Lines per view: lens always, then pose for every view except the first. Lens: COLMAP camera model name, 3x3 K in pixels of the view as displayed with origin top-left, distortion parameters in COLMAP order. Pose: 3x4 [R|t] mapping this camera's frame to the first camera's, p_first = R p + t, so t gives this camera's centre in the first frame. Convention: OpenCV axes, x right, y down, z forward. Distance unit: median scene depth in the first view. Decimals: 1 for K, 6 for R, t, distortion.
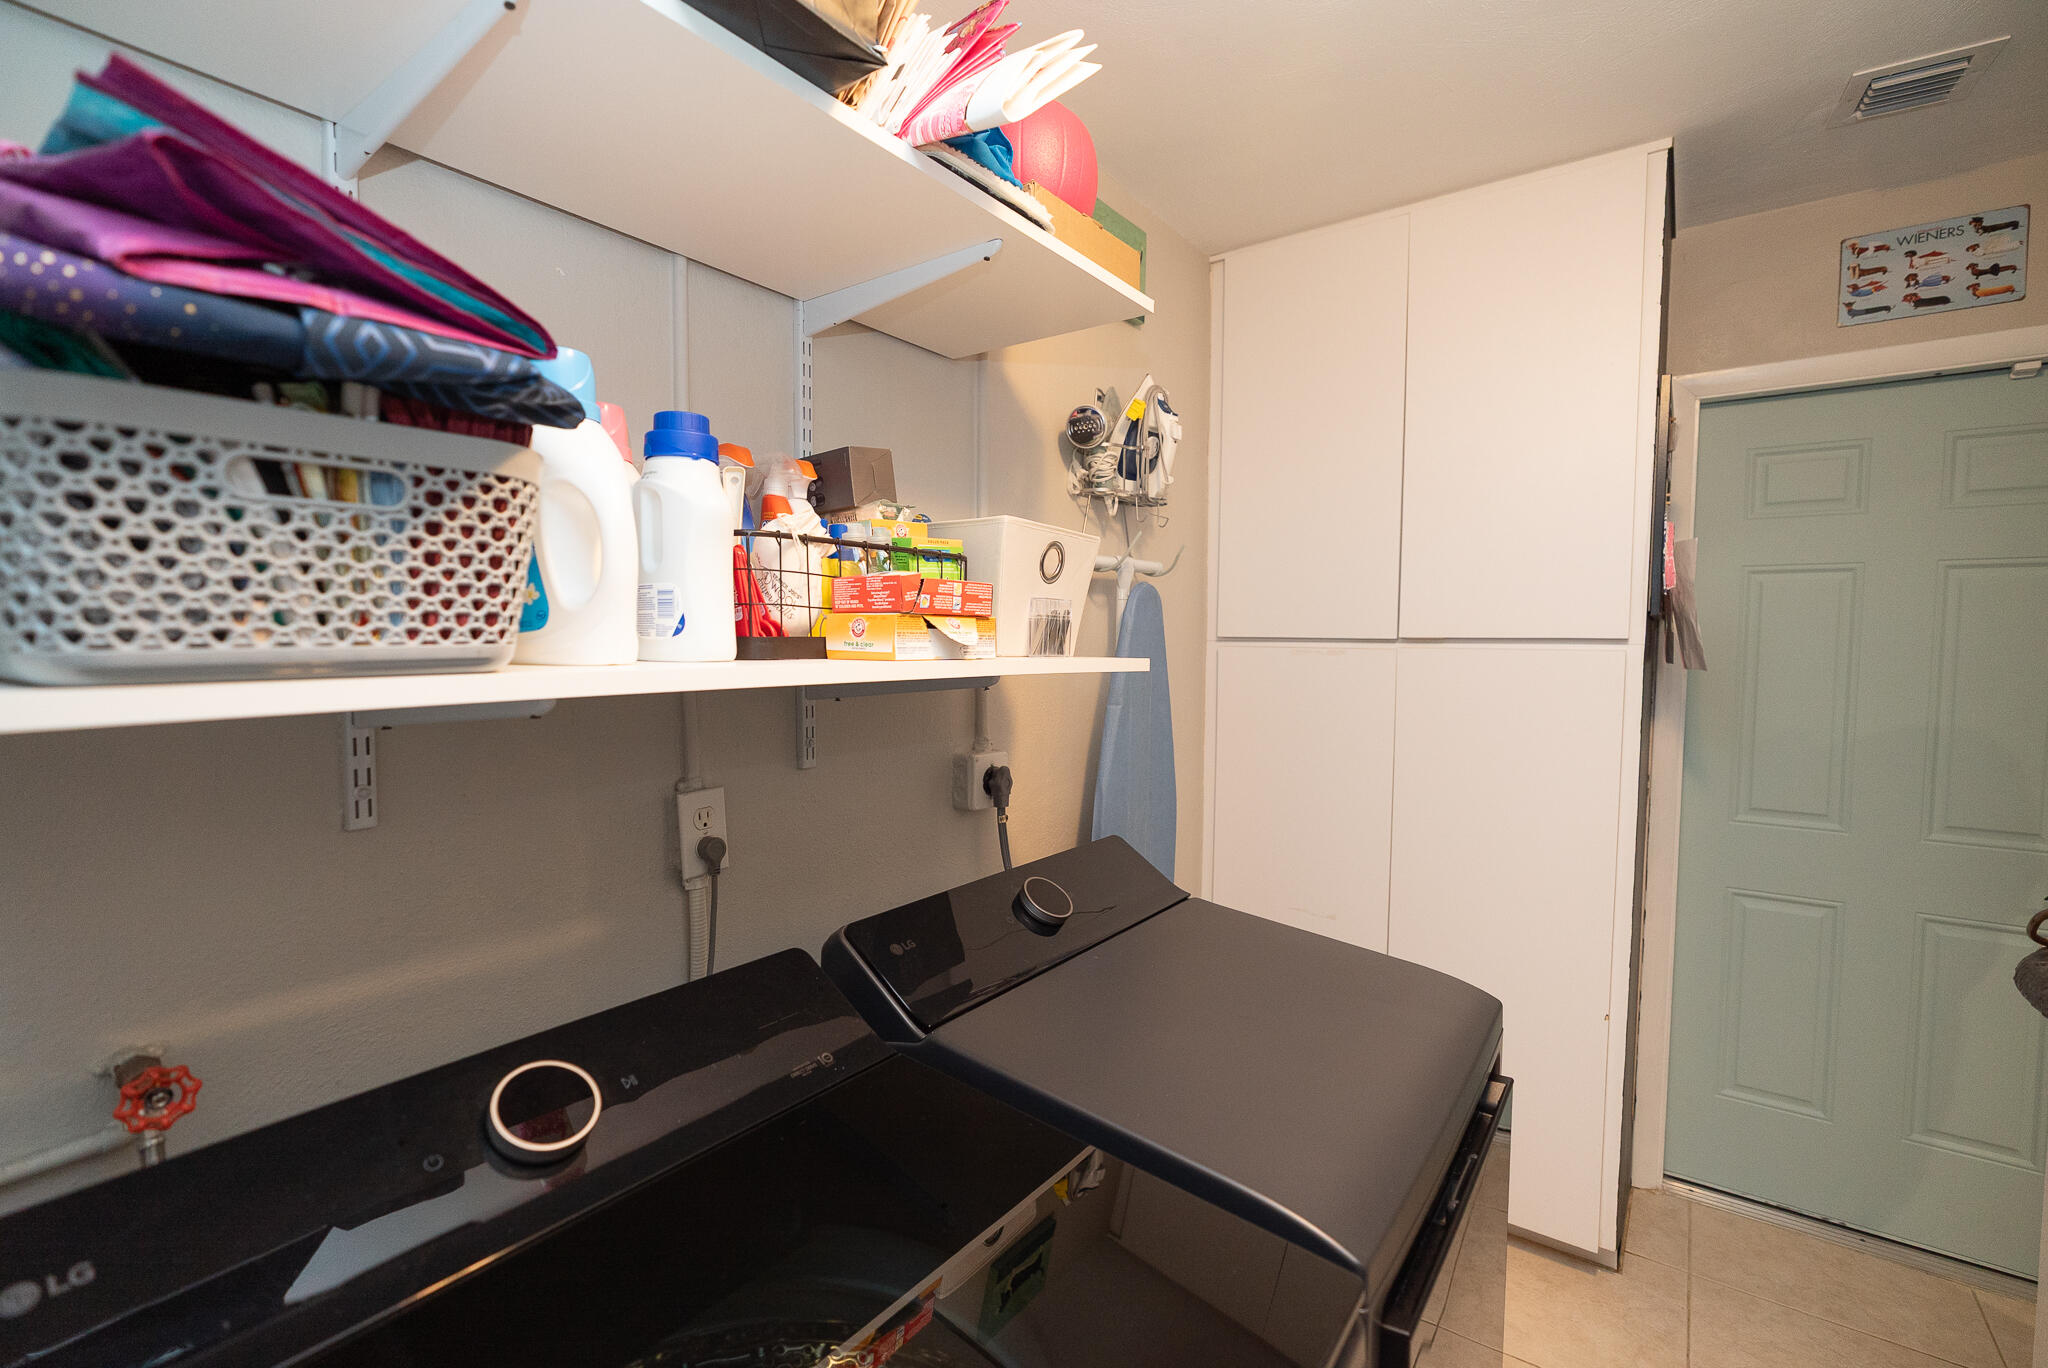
lens RADIAL K [[931.4, 0, 1022.0], [0, 931.4, 688.8], [0, 0, 1]] dist [0.003221, 0.000111]
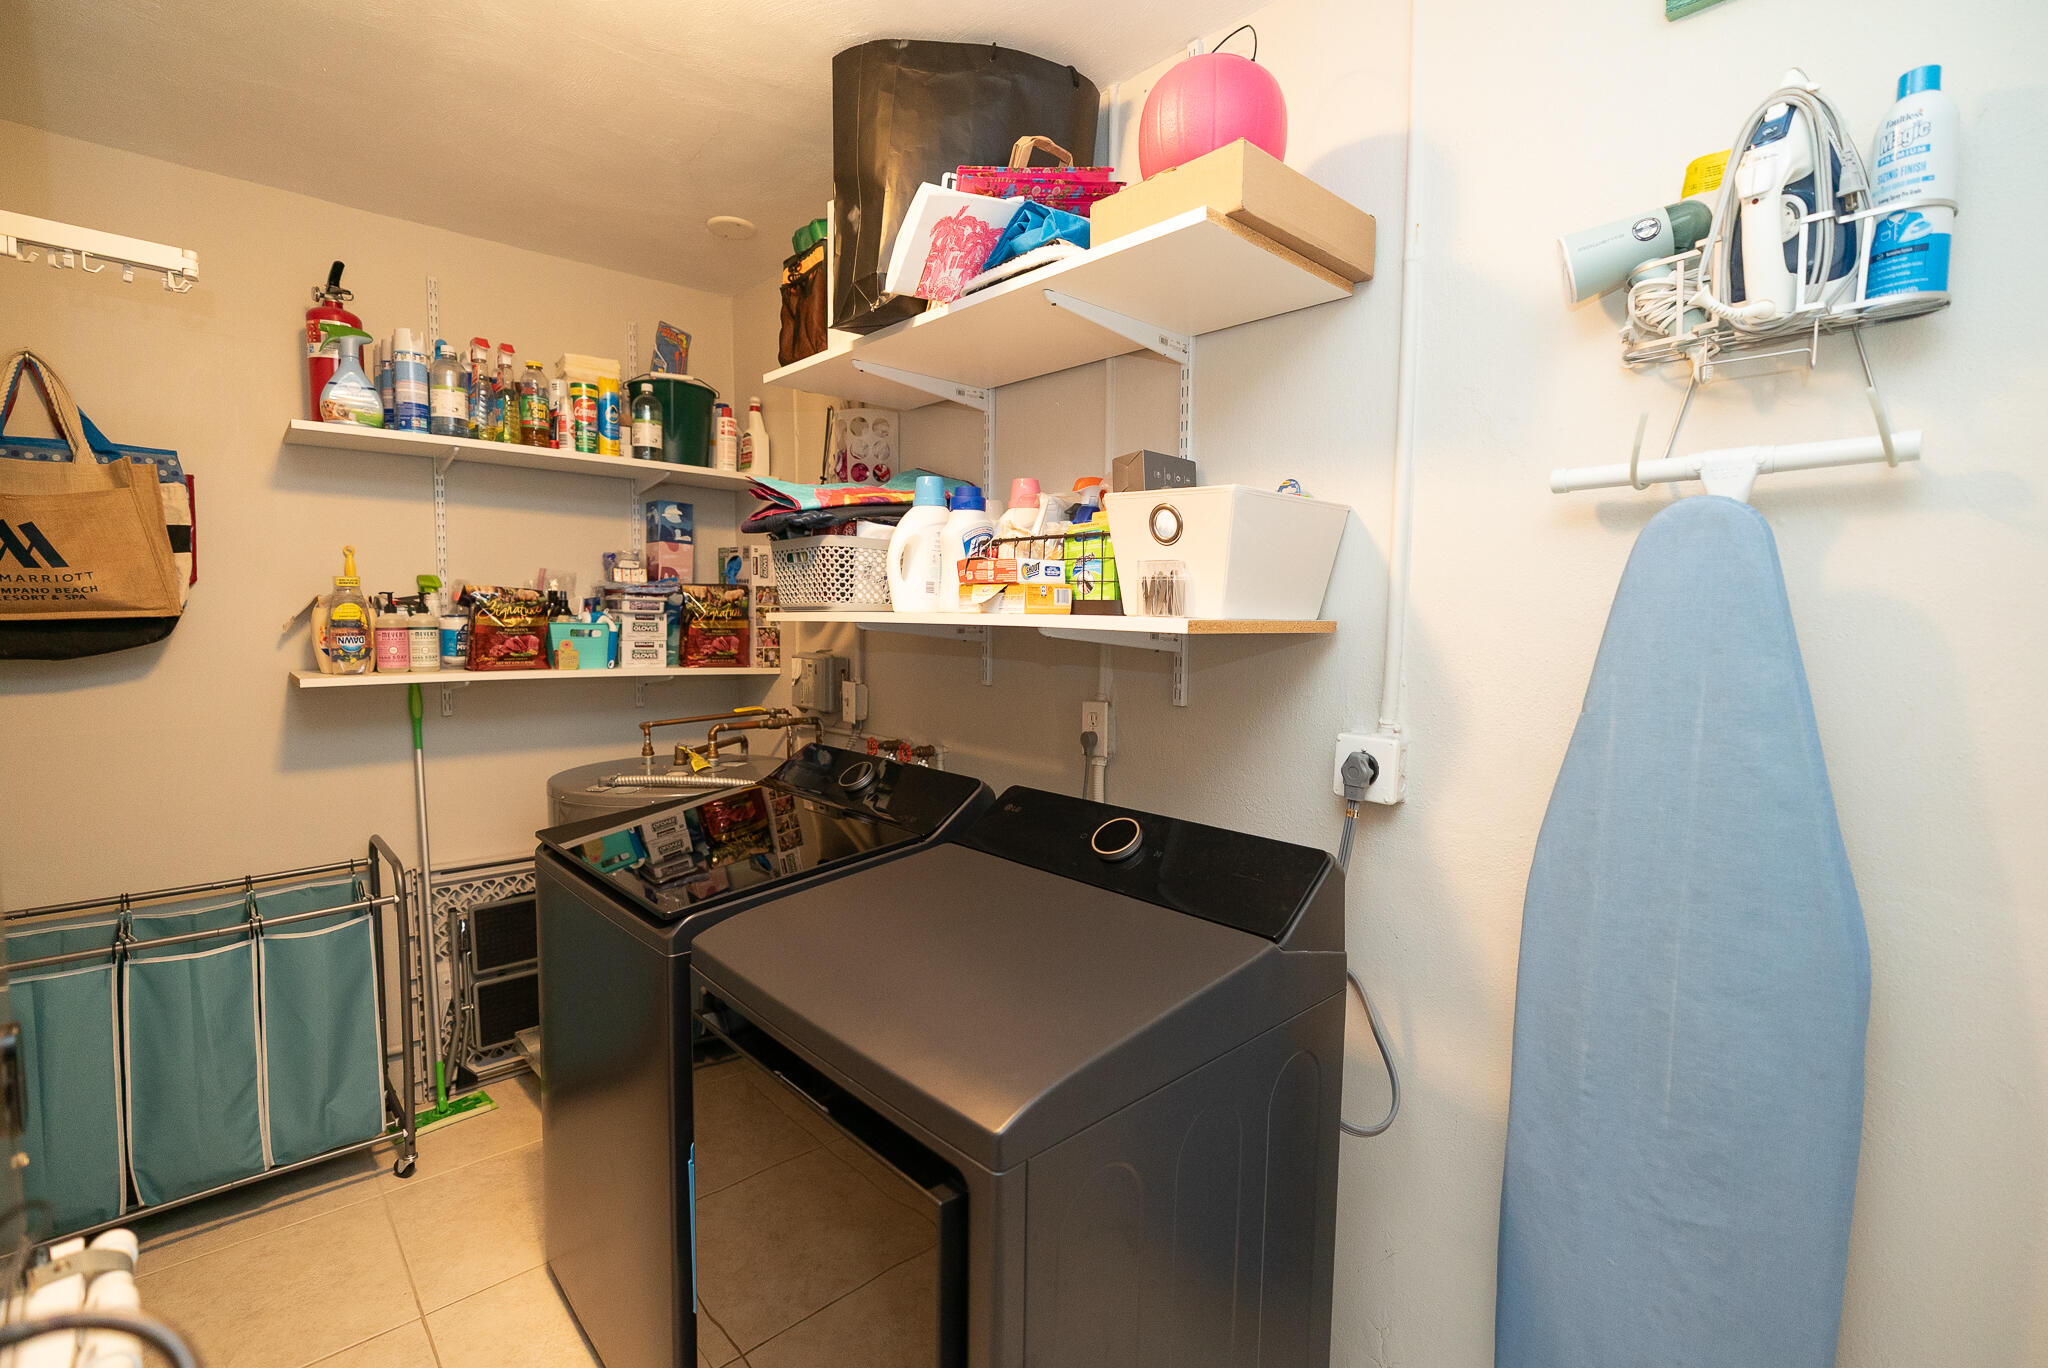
lens RADIAL K [[931.4, 0, 1021.8], [0, 931.4, 678.8], [0, 0, 1]] dist [0.003221, 0.000111]
pose [[-0.203852, 0.073578, -0.976233, 1.337075], [-0.058051, 0.994509, 0.087077, -0.058478], [0.977279, 0.074423, -0.198461, 1.320846]]
